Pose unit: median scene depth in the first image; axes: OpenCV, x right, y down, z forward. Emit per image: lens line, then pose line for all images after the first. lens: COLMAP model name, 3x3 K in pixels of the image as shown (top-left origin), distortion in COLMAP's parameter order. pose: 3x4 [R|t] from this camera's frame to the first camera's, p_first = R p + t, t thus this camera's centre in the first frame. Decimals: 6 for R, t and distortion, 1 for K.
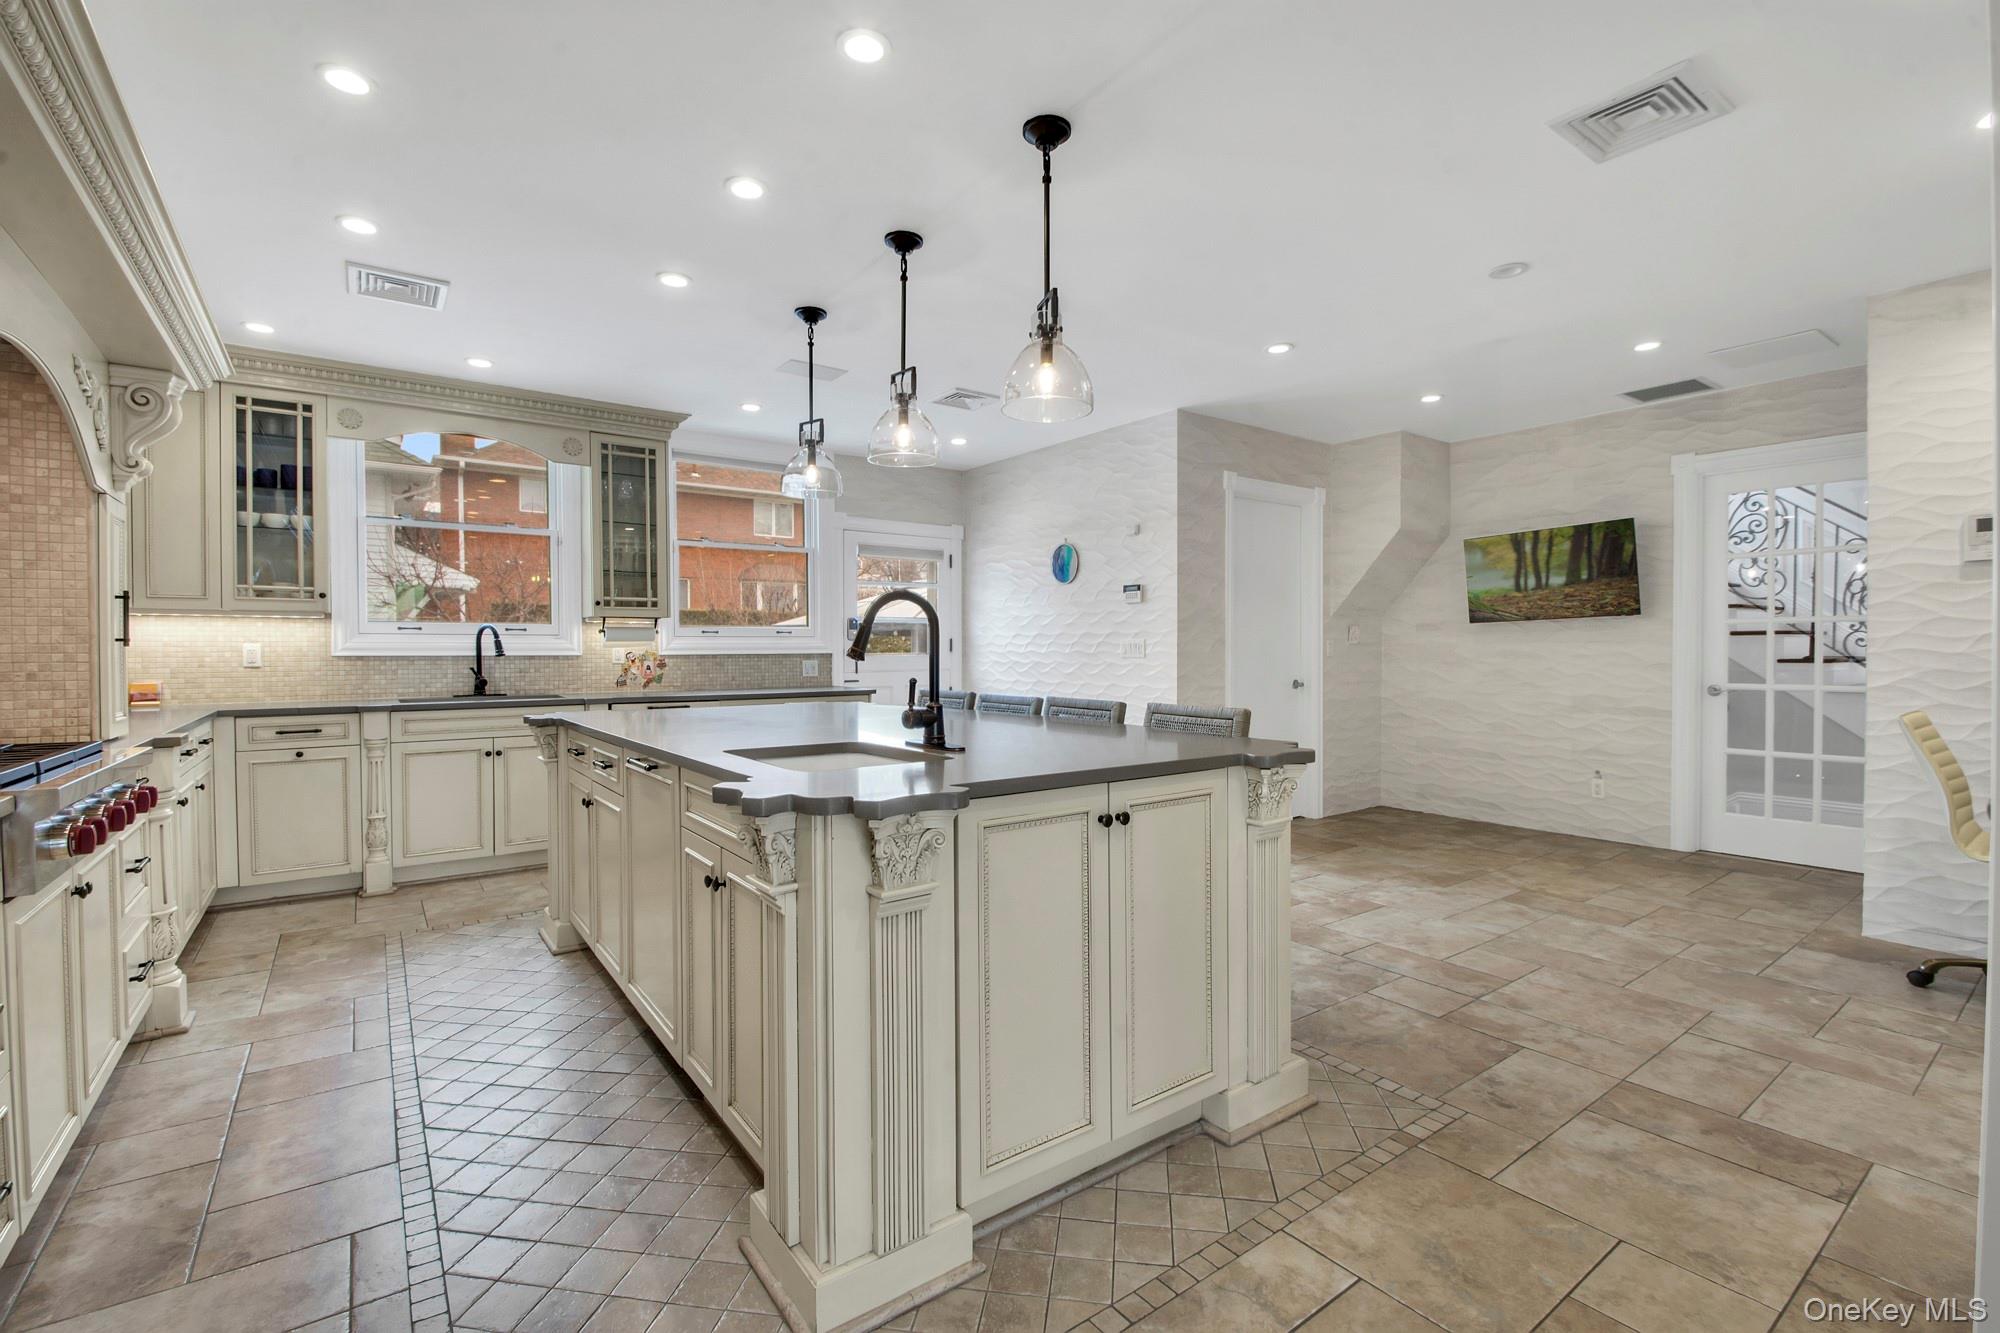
lens RADIAL K [[877.4, 0, 1003.0], [0, 877.4, 664.0], [0, 0, 1]] dist [0.011172, -0.000002]
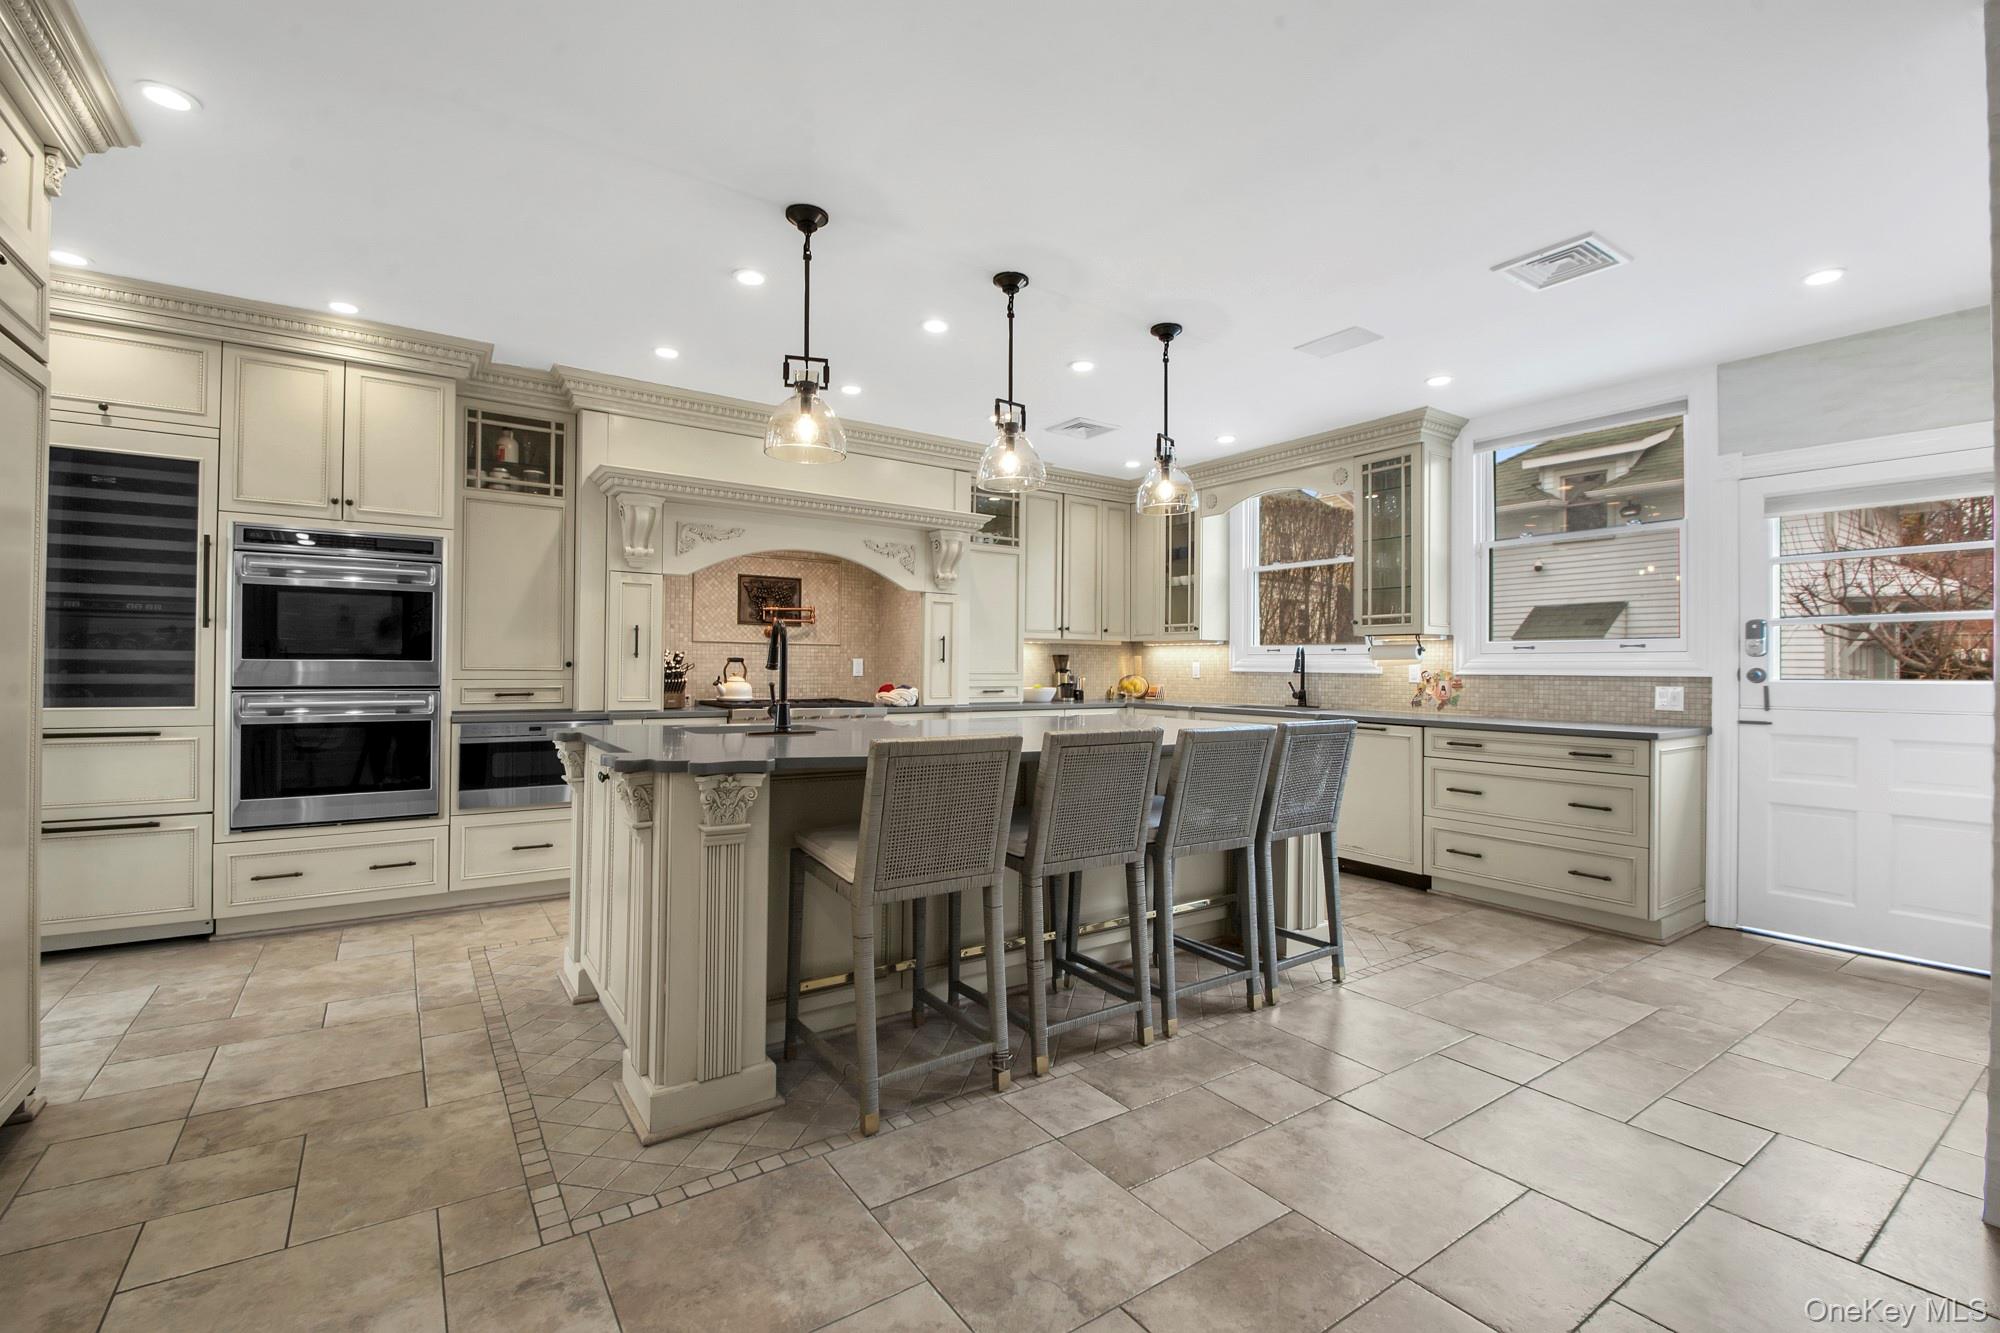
lens RADIAL K [[877.4, 0, 1004.2], [0, 877.4, 660.2], [0, 0, 1]] dist [0.011172, -0.000002]
pose [[-0.030295, -0.005835, -0.999524, 0.759131], [-0.022012, 0.999744, -0.005169, -0.014864], [0.999299, 0.021845, -0.030416, 0.824591]]
